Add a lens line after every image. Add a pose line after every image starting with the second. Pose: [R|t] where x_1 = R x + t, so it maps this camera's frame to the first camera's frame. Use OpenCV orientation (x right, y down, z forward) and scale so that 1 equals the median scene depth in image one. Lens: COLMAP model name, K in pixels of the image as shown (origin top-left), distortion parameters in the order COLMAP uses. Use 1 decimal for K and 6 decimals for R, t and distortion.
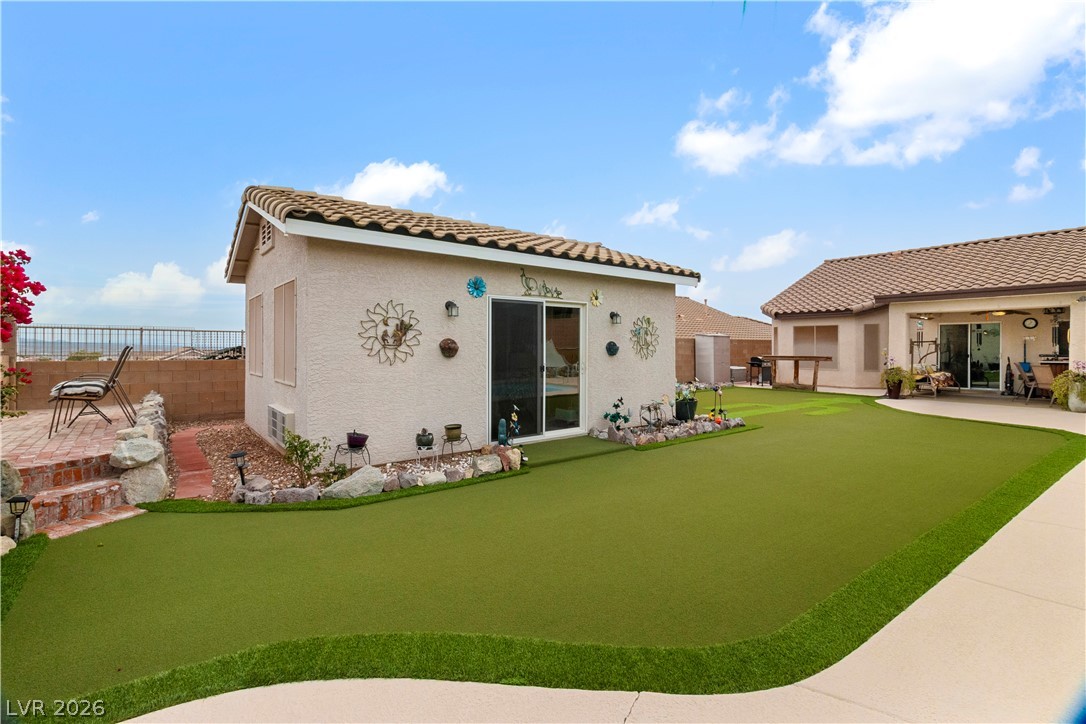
lens RADIAL K [[496.4, 0, 547.1], [0, 496.4, 347.1], [0, 0, 1]] dist [0.001758, -0.000317]
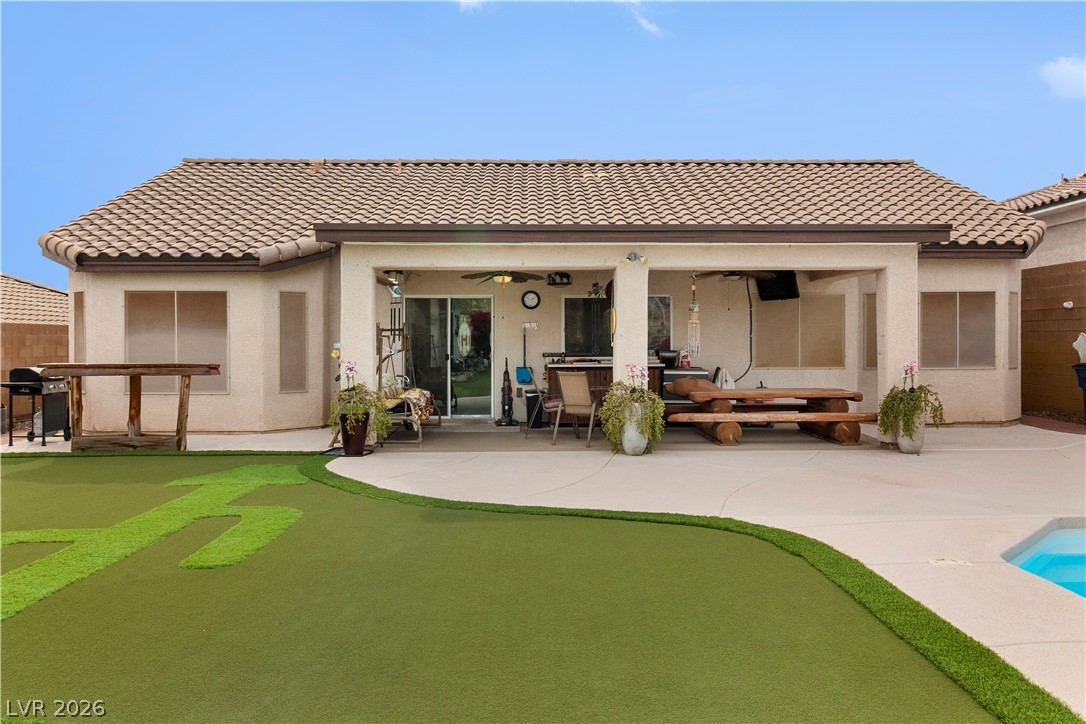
lens RADIAL K [[850.6, 0, 549.2], [0, 850.6, 344.7], [0, 0, 1]] dist [0.000600, -0.000309]
pose [[0.588251, -0.004593, 0.808666, 0.262014], [0.003250, 0.999989, 0.003315, 0.002558], [-0.808672, 0.000678, 0.588259, 0.590869]]
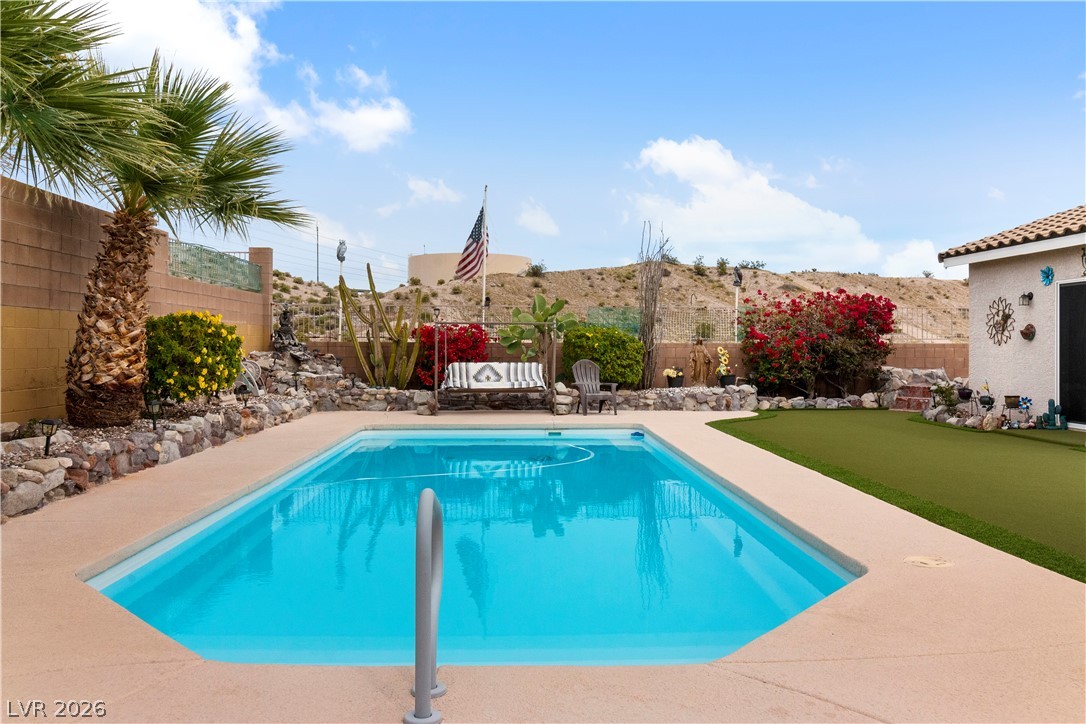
lens RADIAL K [[850.6, 0, 549.2], [0, 850.6, 344.7], [0, 0, 1]] dist [0.000600, -0.000309]
pose [[-0.566024, -0.002039, -0.824386, 1.410471], [-0.001977, 0.999997, -0.001115, 0.024218], [0.824386, 0.000998, -0.566027, 0.806067]]
